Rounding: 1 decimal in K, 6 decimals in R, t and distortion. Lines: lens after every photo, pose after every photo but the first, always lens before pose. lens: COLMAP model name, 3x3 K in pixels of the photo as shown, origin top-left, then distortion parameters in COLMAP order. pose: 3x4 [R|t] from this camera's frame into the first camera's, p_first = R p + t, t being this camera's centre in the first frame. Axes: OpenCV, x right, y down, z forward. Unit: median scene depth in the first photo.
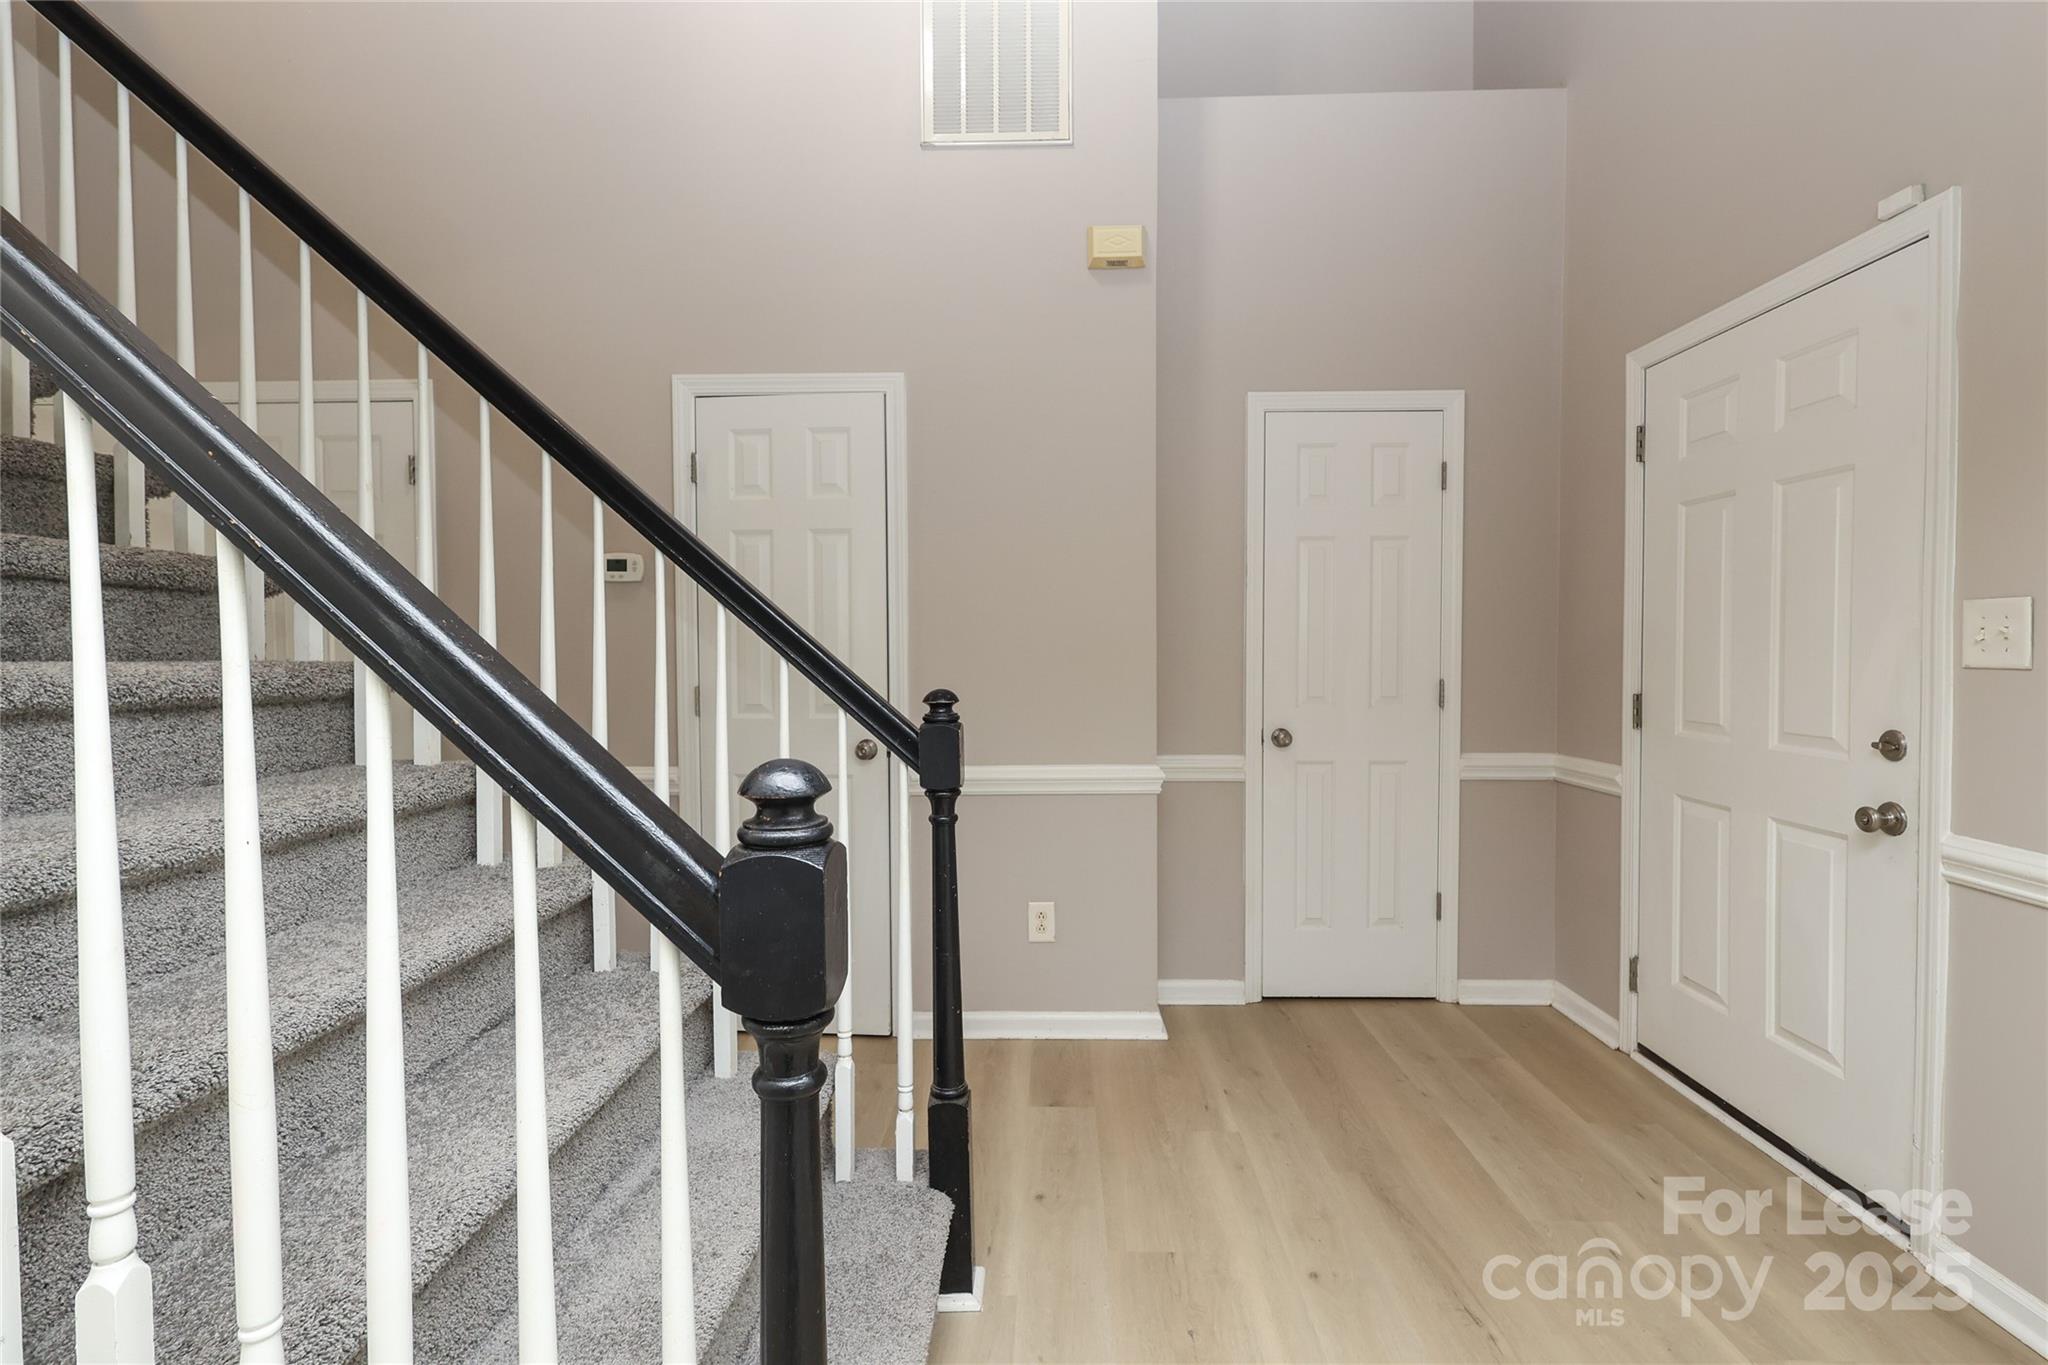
lens RADIAL K [[958.0, 0, 995.2], [0, 958.0, 683.3], [0, 0, 1]] dist [0.002688, 0.000630]
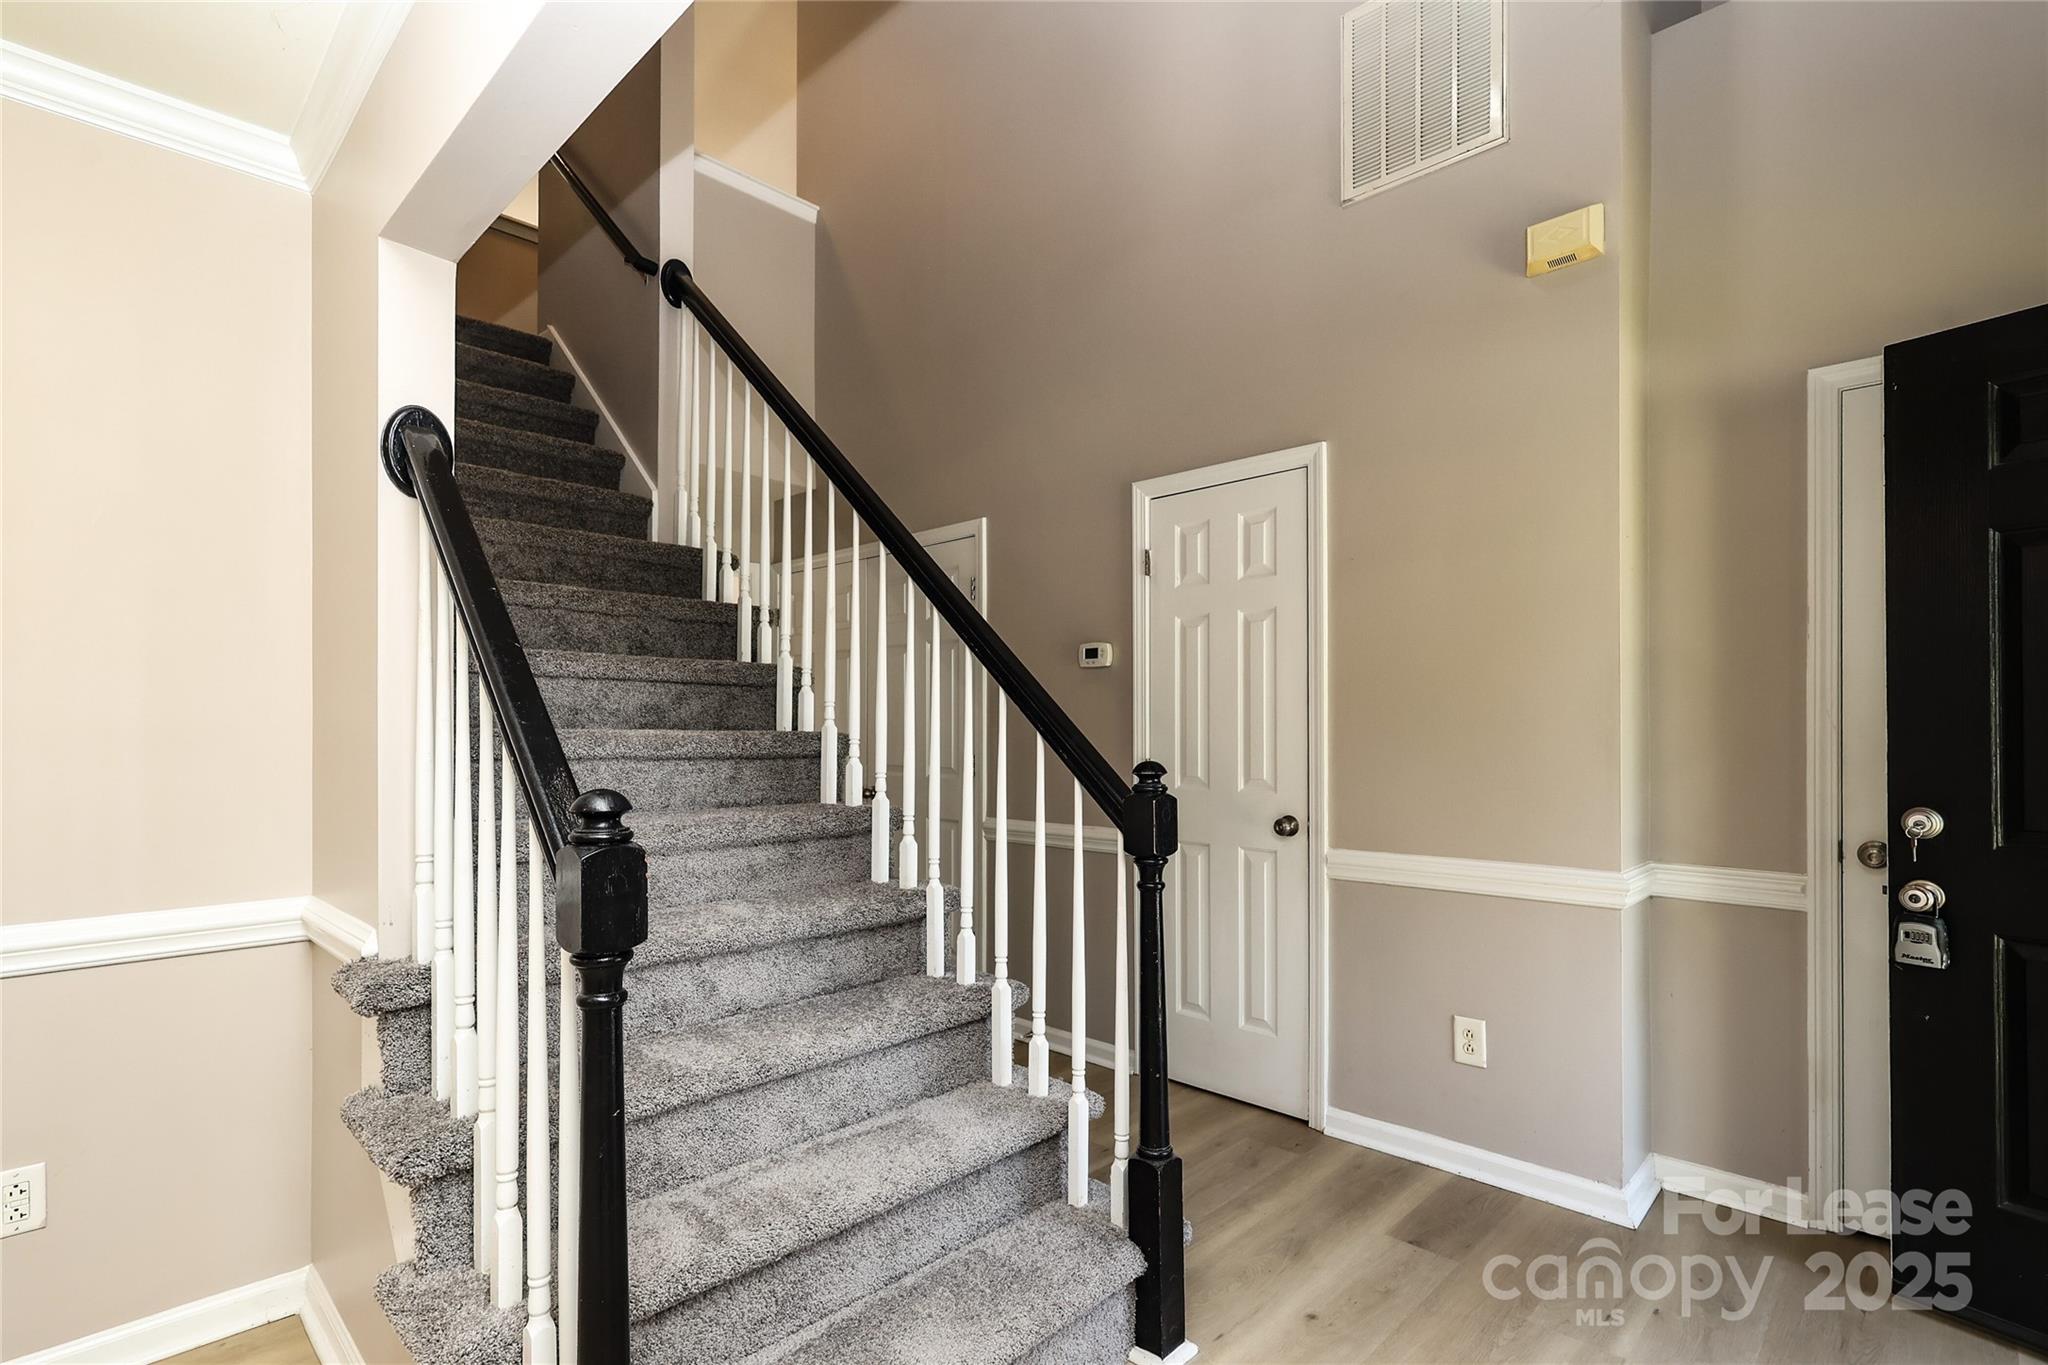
lens RADIAL K [[968.6, 0, 1023.3], [0, 968.6, 732.9], [0, 0, 1]] dist [-0.003070, -0.000378]
pose [[0.736403, 0.005884, -0.676517, 0.431635], [-0.027810, 0.999380, -0.021579, 0.001760], [0.675971, 0.034705, 0.736110, 0.098440]]
